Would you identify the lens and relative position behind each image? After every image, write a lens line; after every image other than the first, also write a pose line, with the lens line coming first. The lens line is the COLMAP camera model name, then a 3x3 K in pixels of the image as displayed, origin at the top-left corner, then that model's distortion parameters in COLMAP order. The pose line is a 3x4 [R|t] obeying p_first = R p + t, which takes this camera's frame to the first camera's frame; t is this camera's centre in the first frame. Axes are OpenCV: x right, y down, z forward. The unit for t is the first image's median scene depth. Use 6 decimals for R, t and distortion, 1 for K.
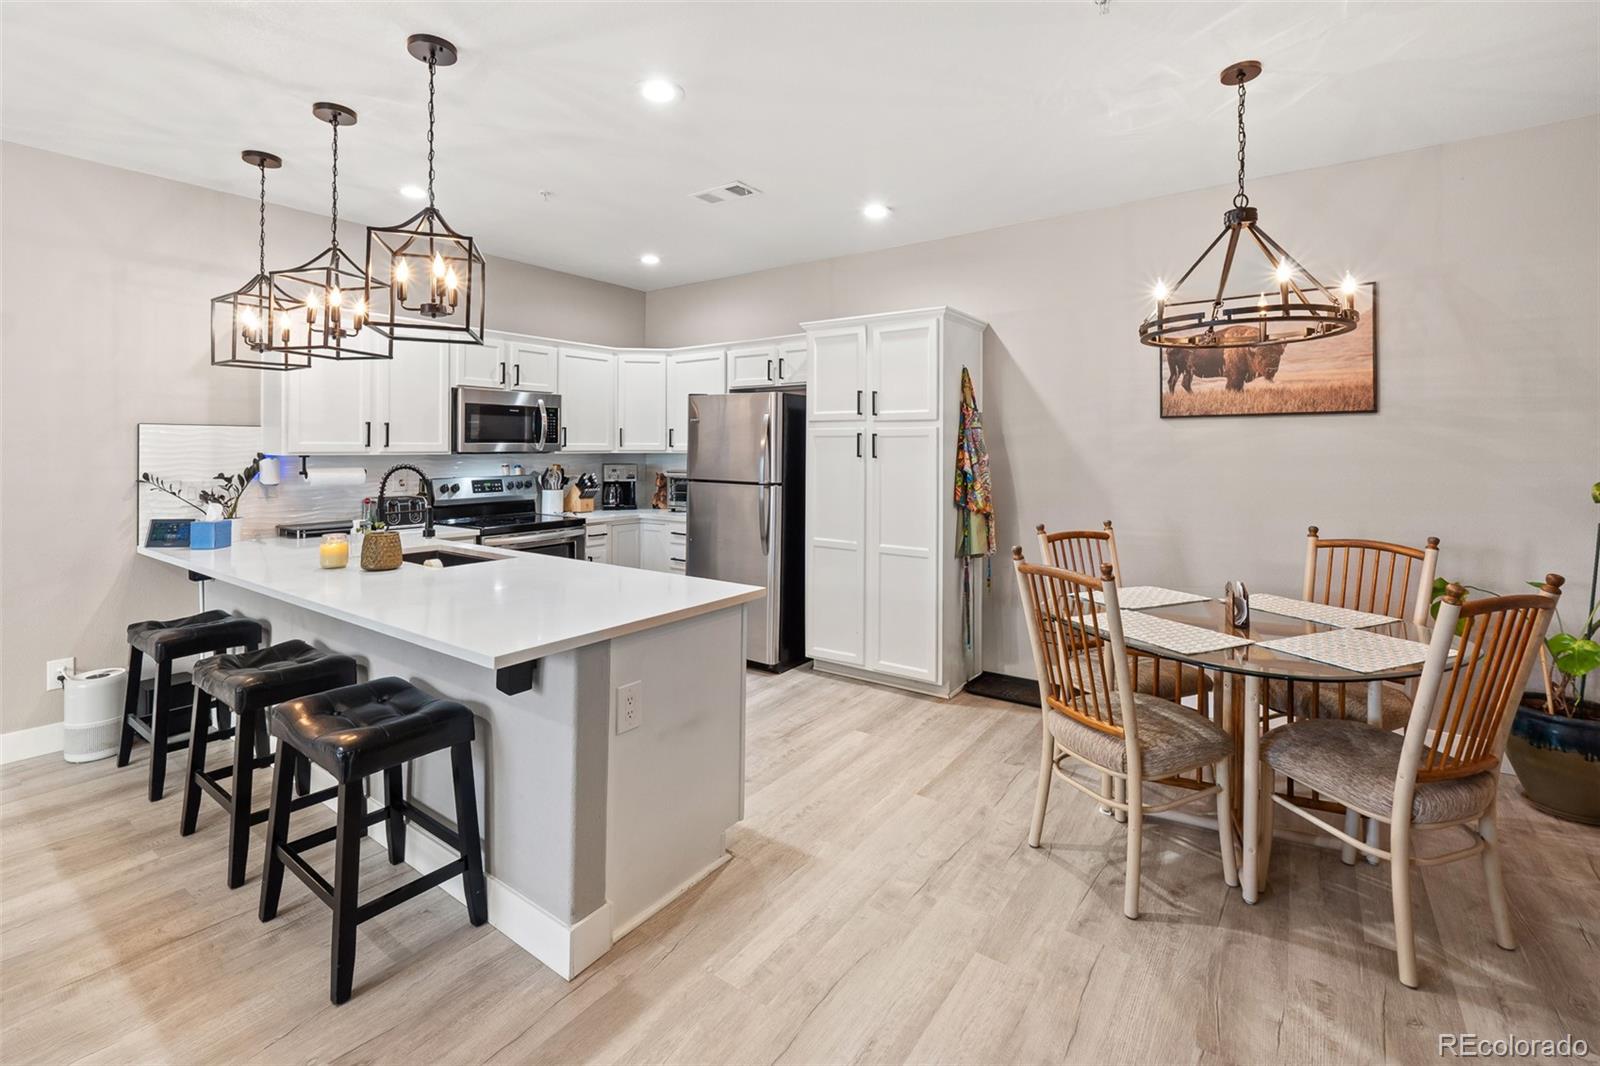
lens RADIAL K [[708.0, 0, 789.6], [0, 708.0, 443.5], [0, 0, 1]] dist [-0.011935, 0.001661]
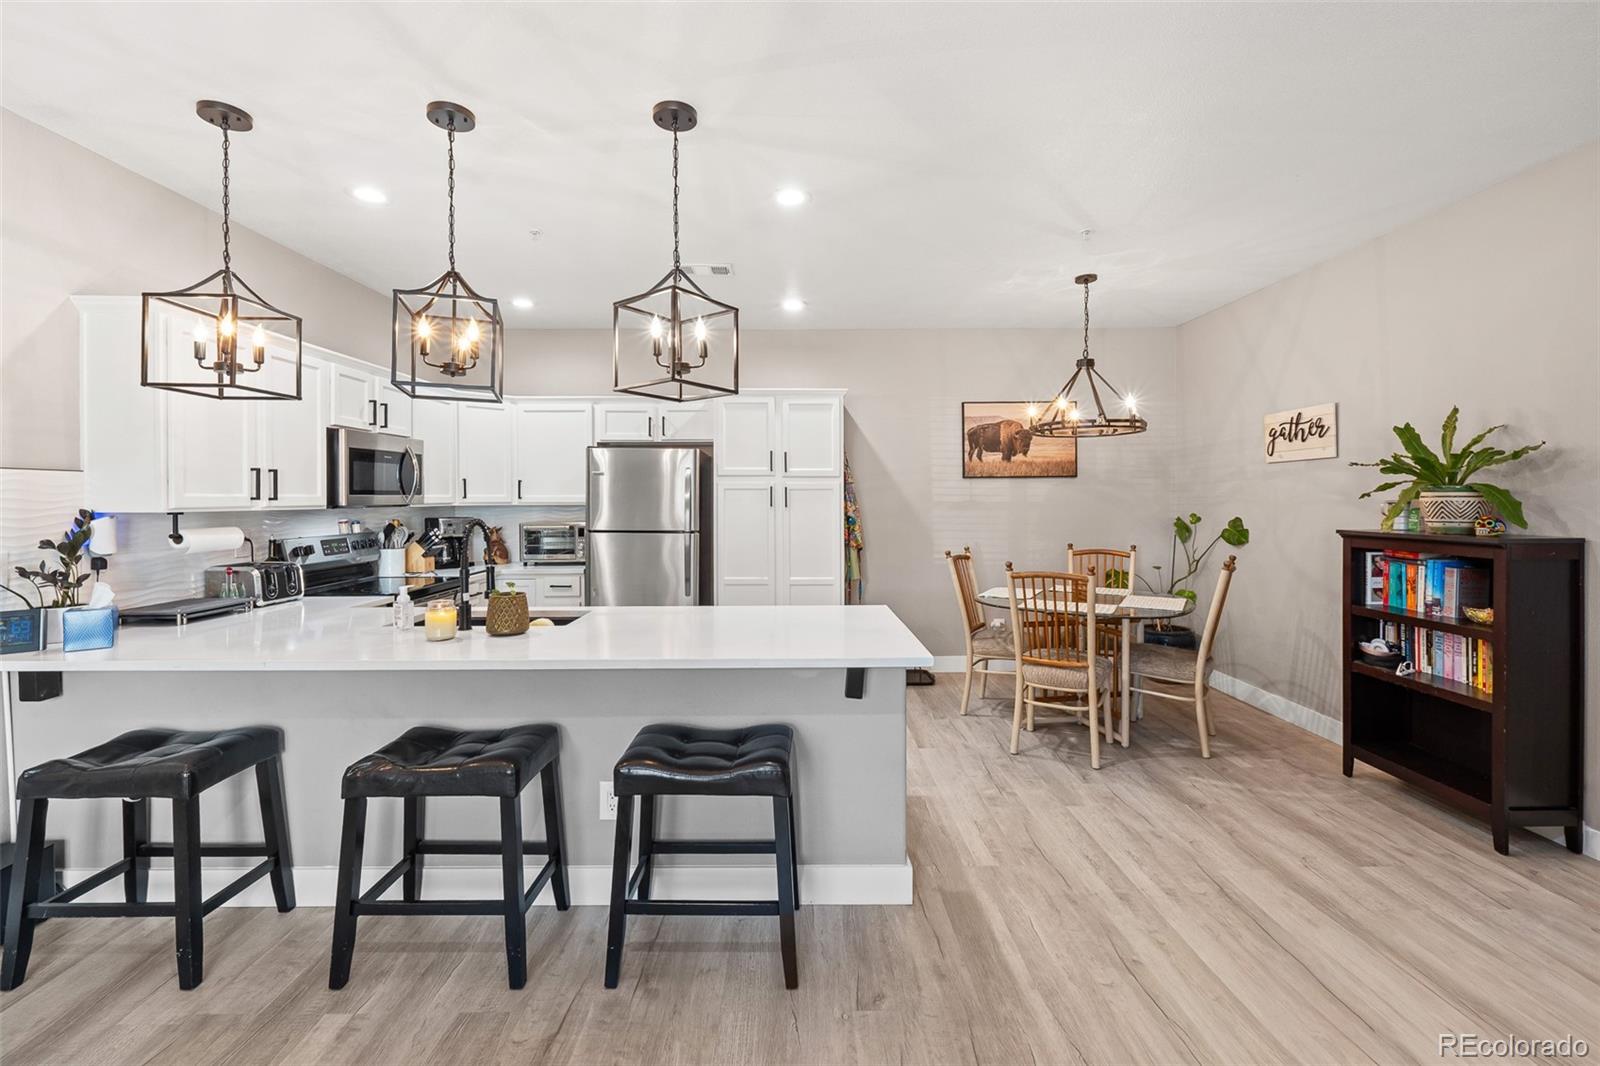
lens RADIAL K [[680.2, 0, 803.6], [0, 680.2, 499.1], [0, 0, 1]] dist [-0.005591, -0.000464]
pose [[0.801729, -0.004312, 0.597673, -0.565357], [0.000058, 0.999975, 0.007137, -0.001462], [-0.597688, -0.005688, 0.801709, 0.049168]]
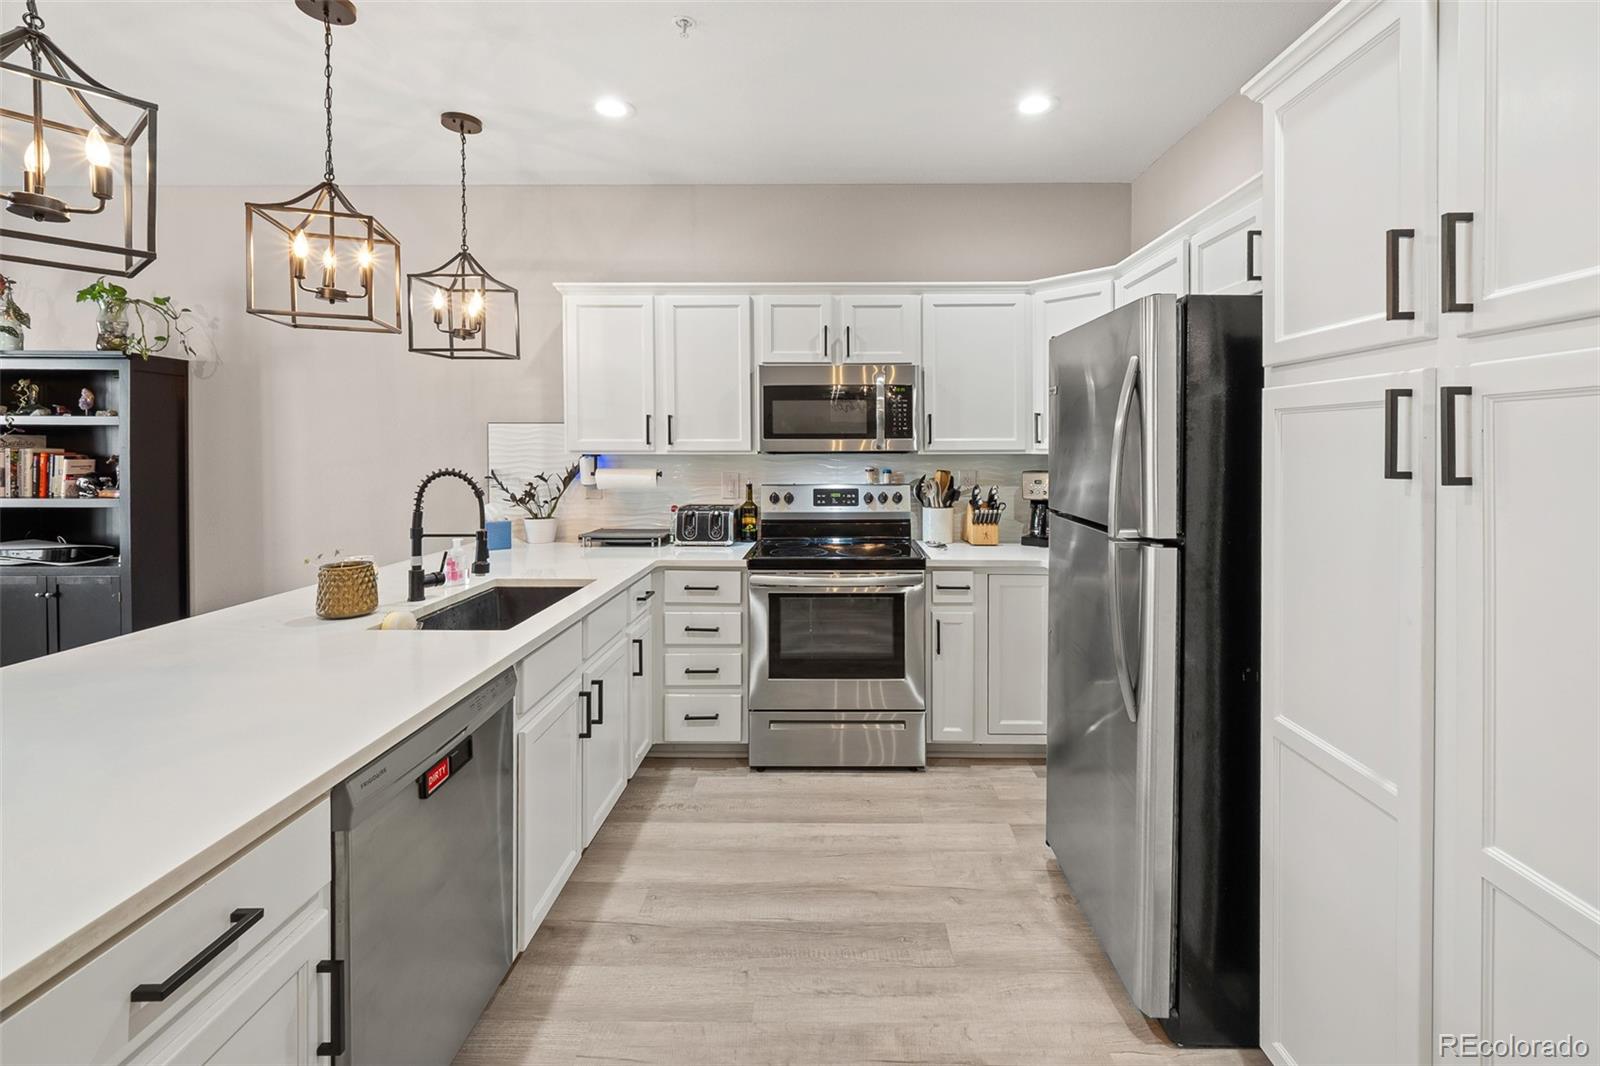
lens RADIAL K [[695.7, 0, 830.1], [0, 695.7, 449.6], [0, 0, 1]] dist [-0.000752, -0.000346]
pose [[0.584177, 0.003707, -0.811618, 0.193488], [0.005309, 0.999951, 0.008388, 0.005070], [0.811609, -0.009209, 0.584128, 0.698726]]
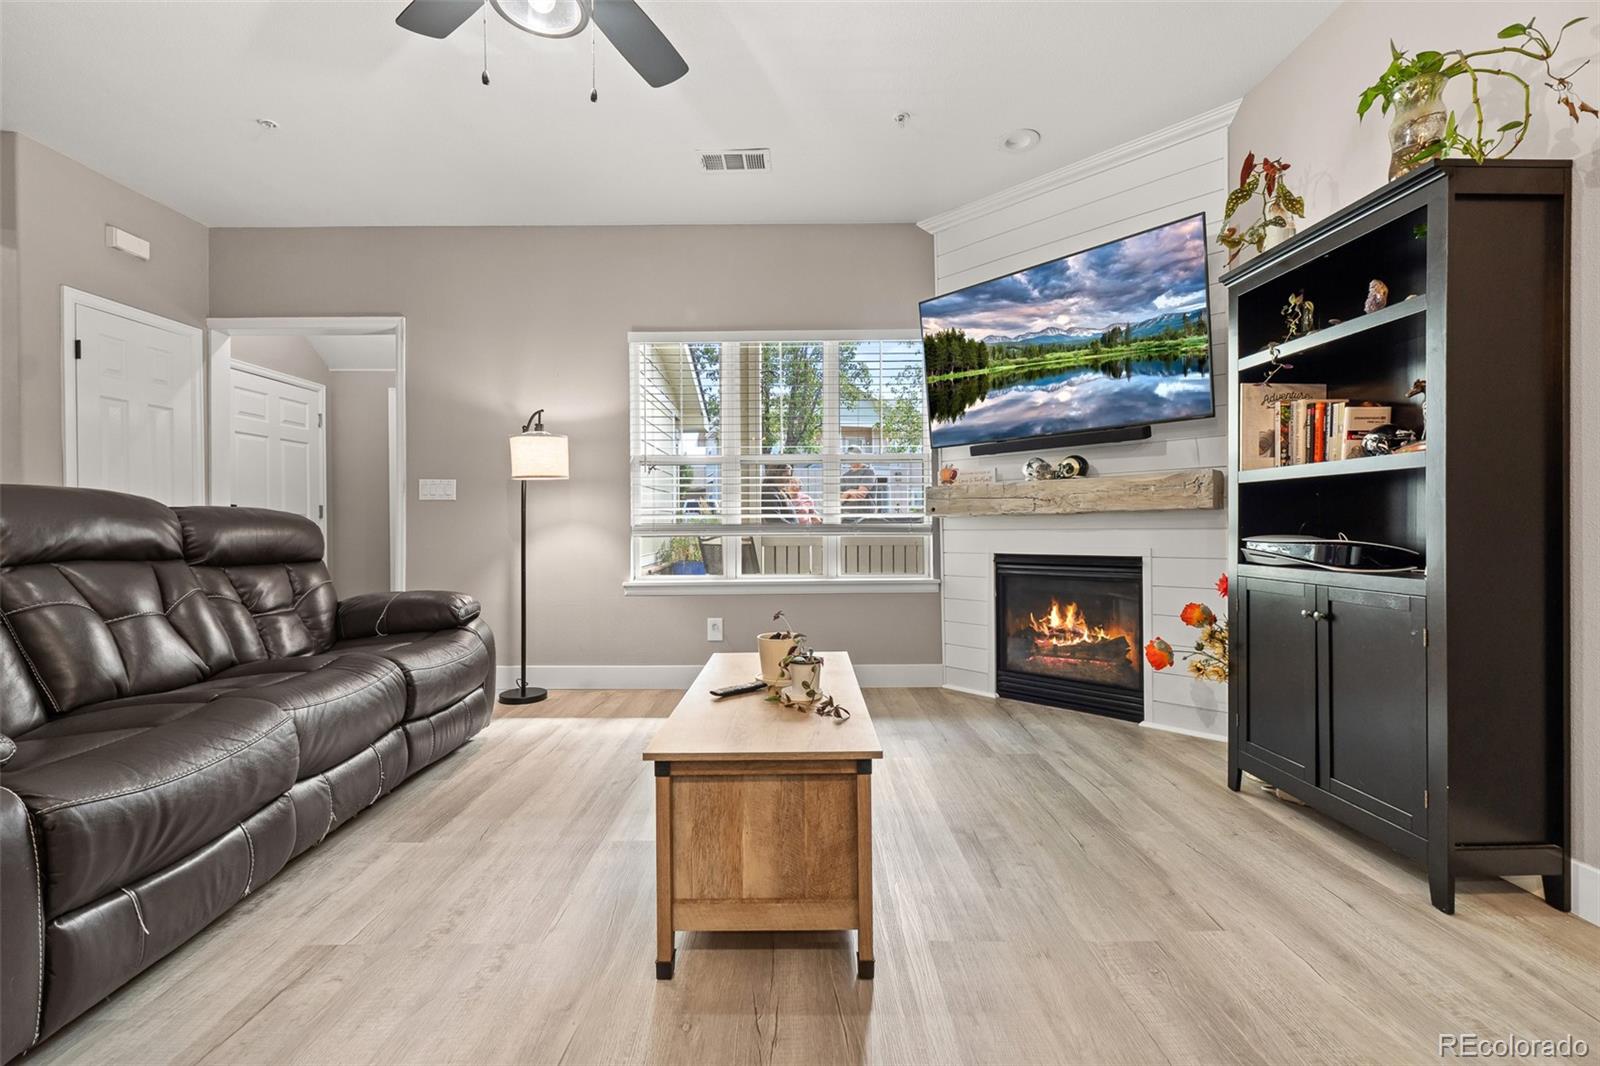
lens RADIAL K [[671.9, 0, 795.2], [0, 671.9, 530.7], [0, 0, 1]] dist [0.000999, 0.000635]
pose [[-0.811255, 0.009220, -0.584620, -0.408268], [0.009544, 0.999951, 0.002526, 0.111654], [0.584615, -0.003530, -0.811303, 0.605146]]
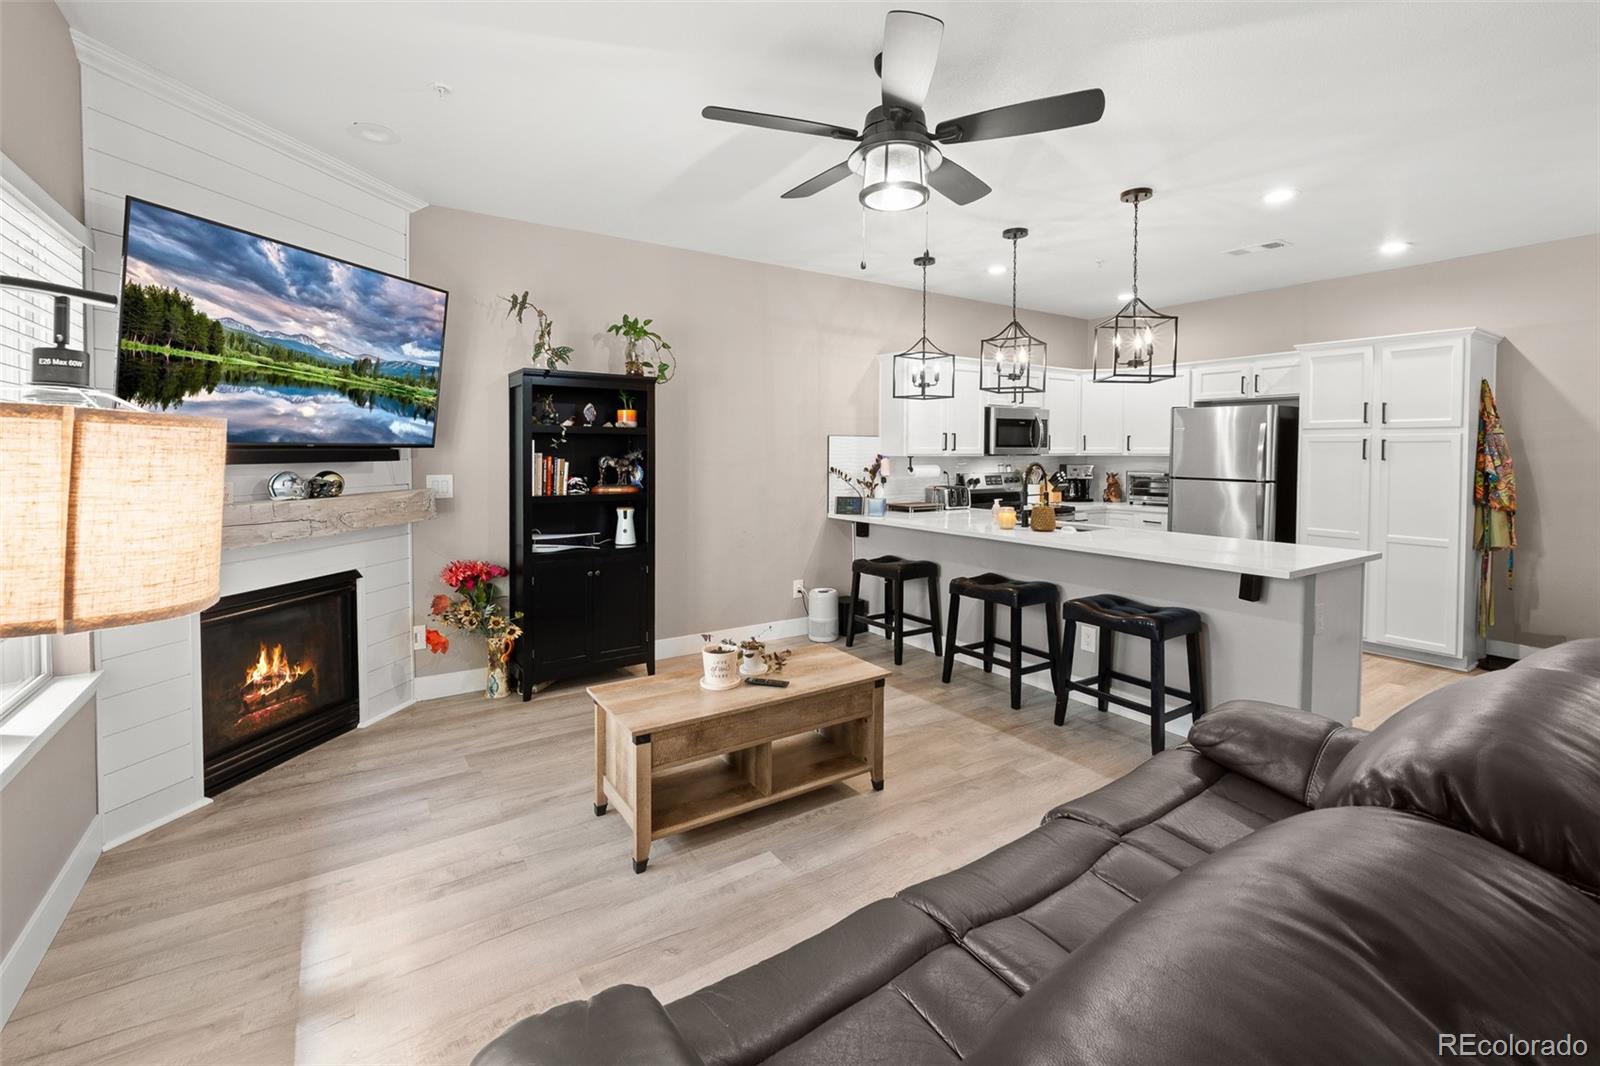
lens RADIAL K [[693.4, 0, 793.4], [0, 693.4, 470.8], [0, 0, 1]] dist [0.001087, -0.000064]
pose [[0.936911, 0.011534, -0.349377, -0.398914], [0.000581, 0.999403, 0.034554, -0.002689], [0.349567, -0.032577, 0.936345, -0.417498]]
